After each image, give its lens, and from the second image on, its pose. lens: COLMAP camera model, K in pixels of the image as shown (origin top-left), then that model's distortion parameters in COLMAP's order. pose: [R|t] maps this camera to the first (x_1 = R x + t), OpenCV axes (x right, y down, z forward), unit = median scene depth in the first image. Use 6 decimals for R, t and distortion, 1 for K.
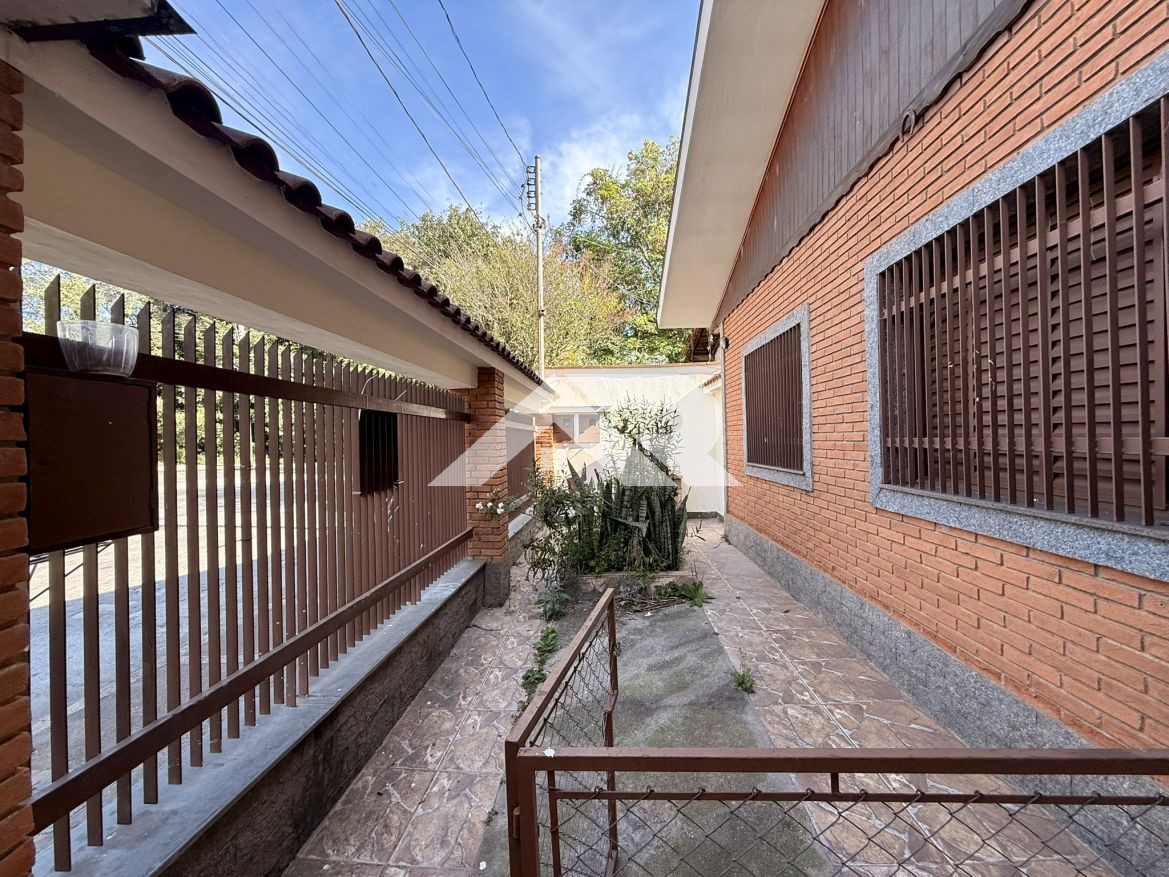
lens RADIAL K [[466.6, 0, 582.6], [0, 466.6, 437.8], [0, 0, 1]] dist [0.000514, -0.000157]
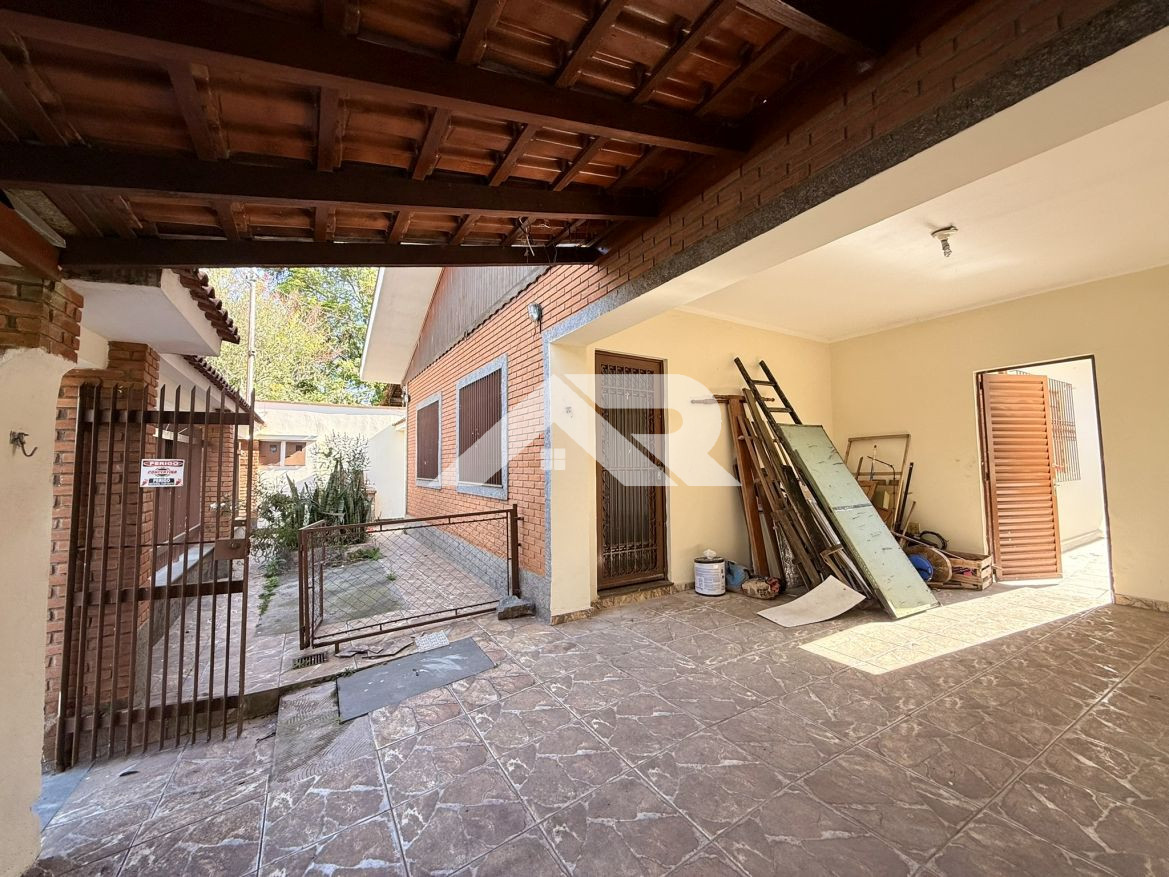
lens RADIAL K [[466.6, 0, 582.6], [0, 466.6, 437.8], [0, 0, 1]] dist [0.000514, -0.000157]
pose [[0.827328, 0.045971, 0.559835, -0.083801], [-0.010383, 0.997727, -0.066584, 0.020058], [-0.561623, 0.049274, 0.825925, -0.724205]]
